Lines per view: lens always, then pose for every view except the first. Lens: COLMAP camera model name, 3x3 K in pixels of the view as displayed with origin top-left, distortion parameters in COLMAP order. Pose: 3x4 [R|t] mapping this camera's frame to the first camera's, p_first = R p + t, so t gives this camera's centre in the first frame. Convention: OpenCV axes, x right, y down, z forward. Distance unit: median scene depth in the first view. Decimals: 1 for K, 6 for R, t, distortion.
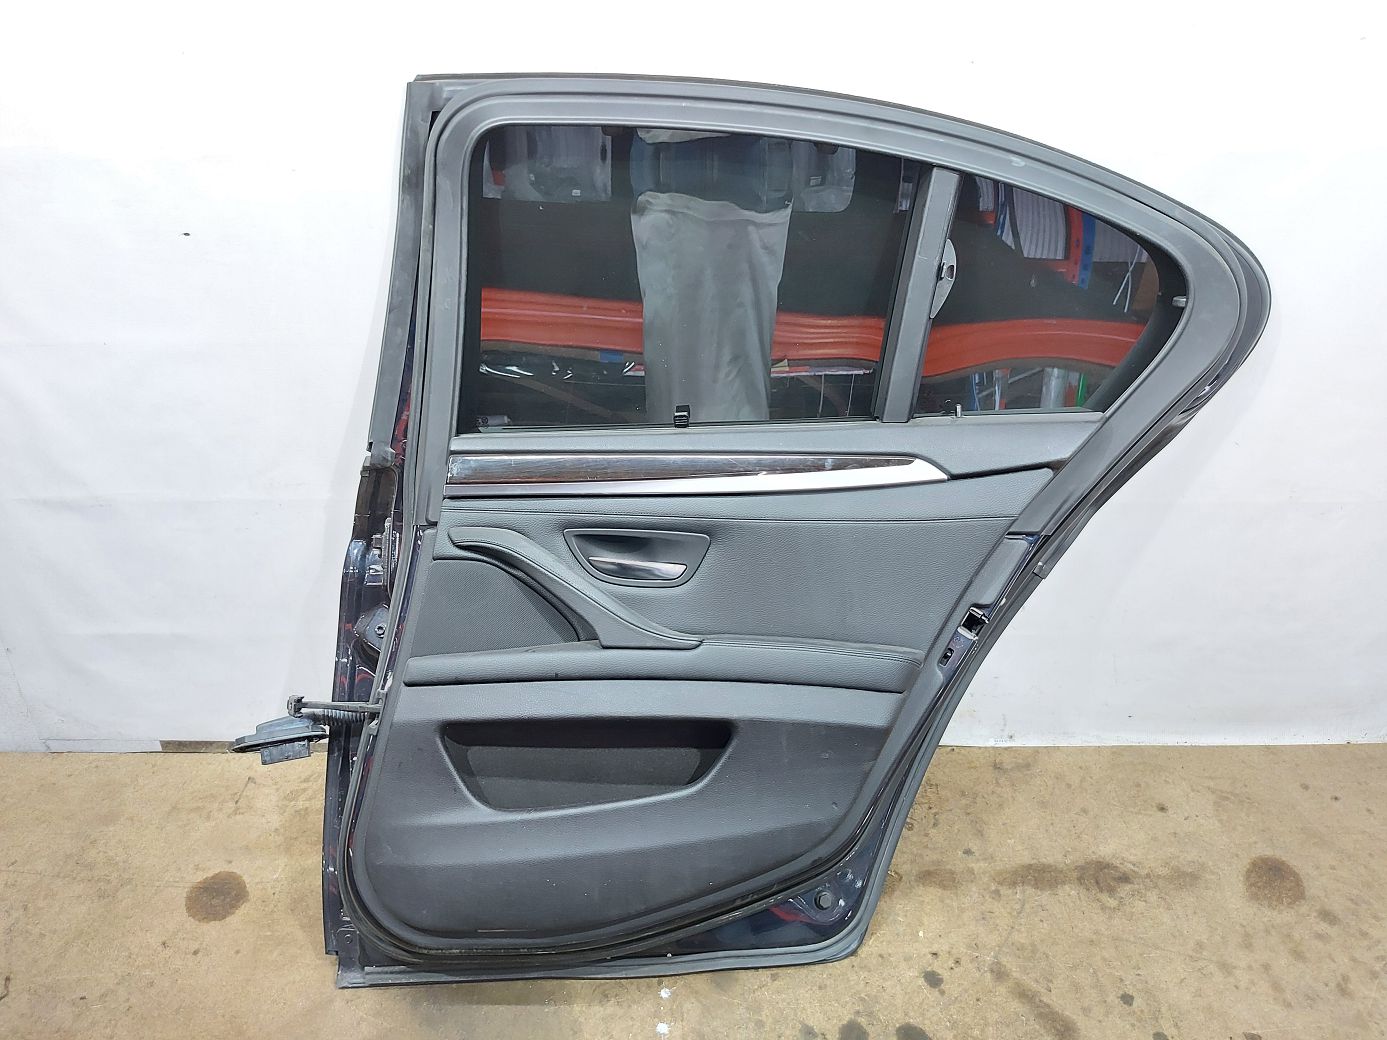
lens RADIAL K [[1011.6, 0, 693.5], [0, 1011.6, 520.0], [0, 0, 1]] dist [0.053445, -0.099528]
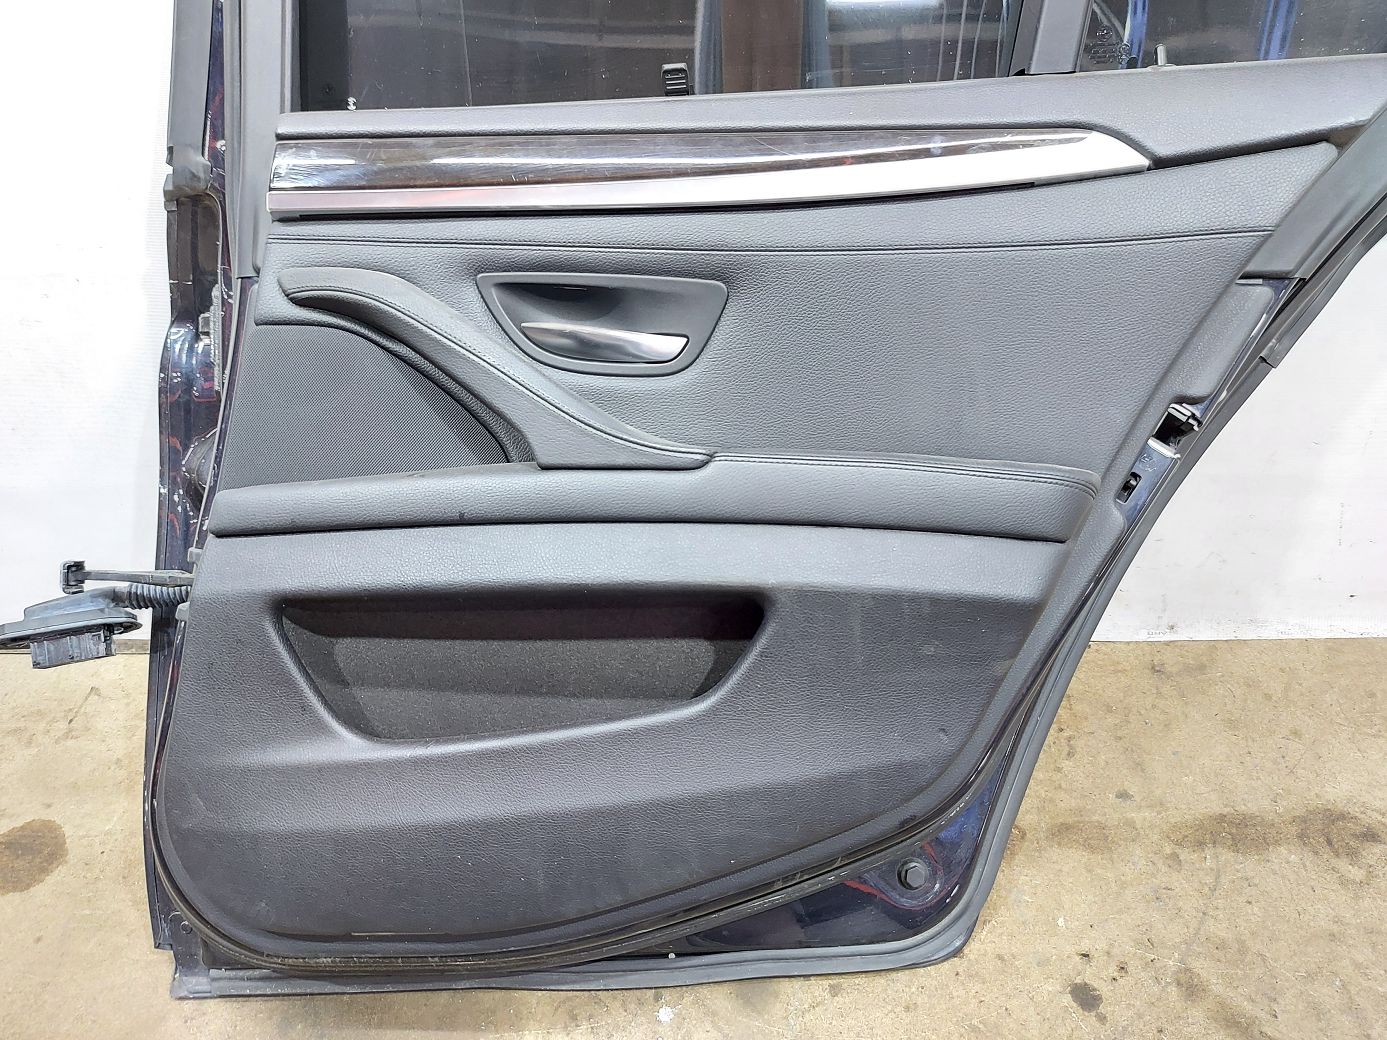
lens RADIAL K [[1011.6, 0, 693.5], [0, 1011.6, 520.0], [0, 0, 1]] dist [0.053445, -0.099528]
pose [[0.999295, -0.008839, -0.036477, 0.016488], [0.011982, 0.996147, 0.086879, 0.096858], [0.035569, -0.087255, 0.995551, 0.387219]]
